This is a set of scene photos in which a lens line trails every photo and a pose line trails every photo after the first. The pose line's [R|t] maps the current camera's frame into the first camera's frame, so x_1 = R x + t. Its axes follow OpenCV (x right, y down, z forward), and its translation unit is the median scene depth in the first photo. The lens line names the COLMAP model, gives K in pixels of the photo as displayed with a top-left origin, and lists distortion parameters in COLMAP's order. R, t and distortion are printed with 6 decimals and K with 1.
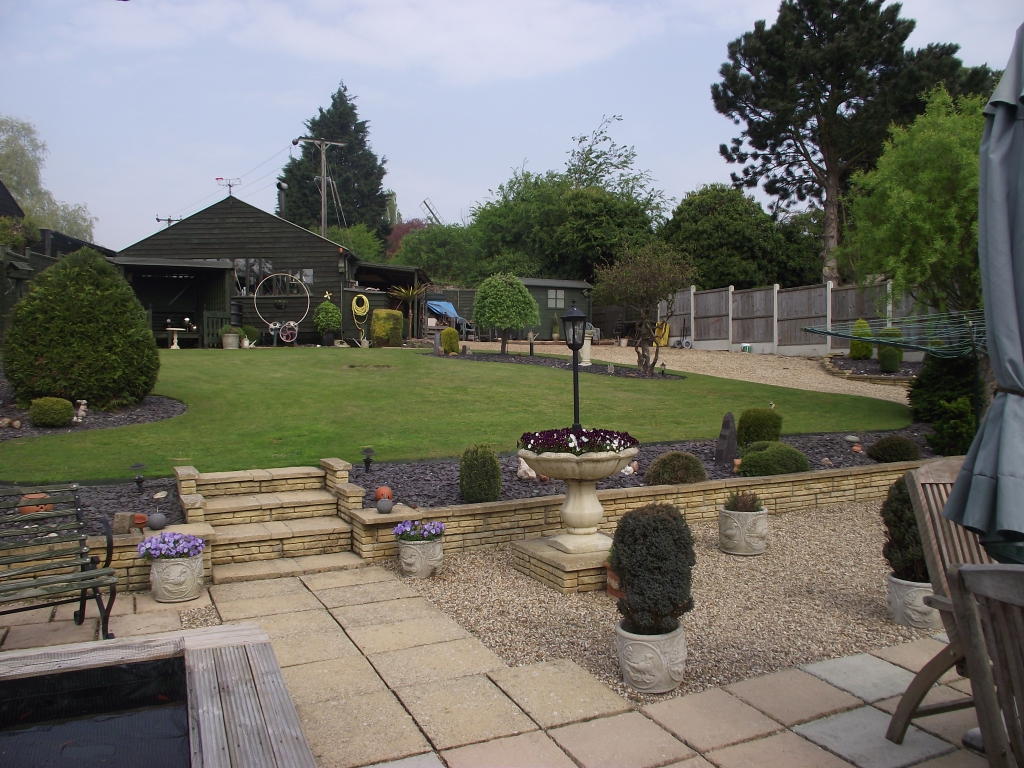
lens RADIAL K [[837.0, 0, 511.5], [0, 837.0, 381.1], [0, 0, 1]] dist [-0.042024, 0.001996]
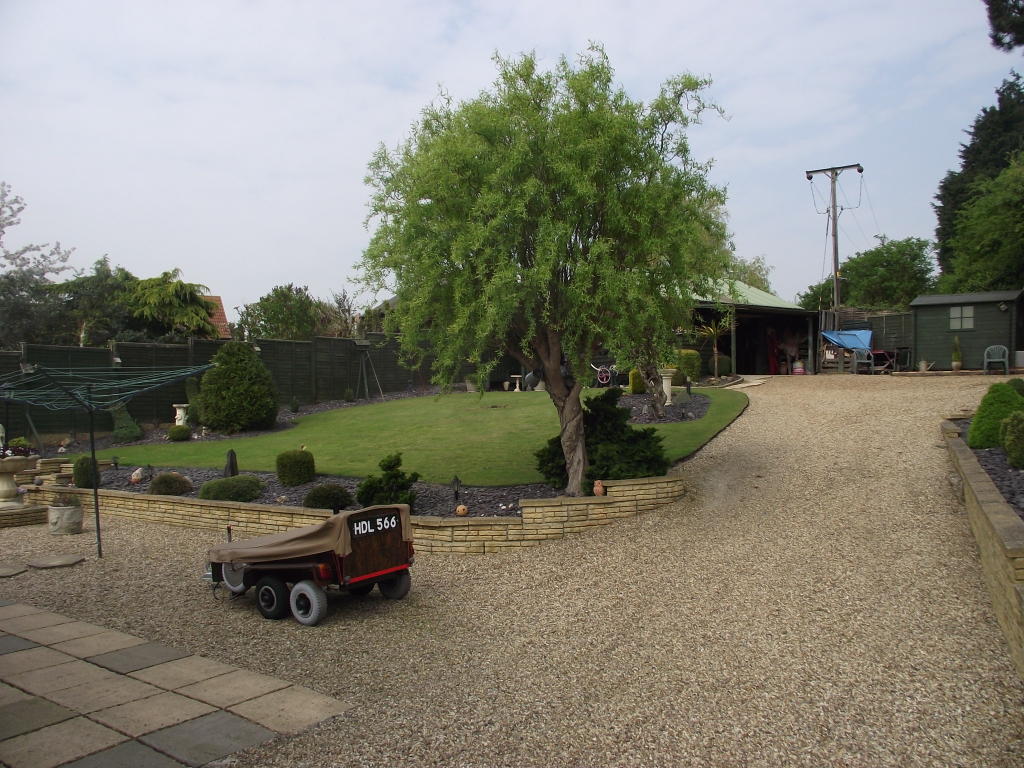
lens RADIAL K [[837.0, 0, 511.5], [0, 837.0, 386.4], [0, 0, 1]] dist [-0.042024, 0.001996]
pose [[0.484415, -0.014436, -0.874719, 0.593283], [-0.008584, 0.999737, -0.021253, -0.014436], [0.874796, 0.017804, 0.484164, 0.275831]]
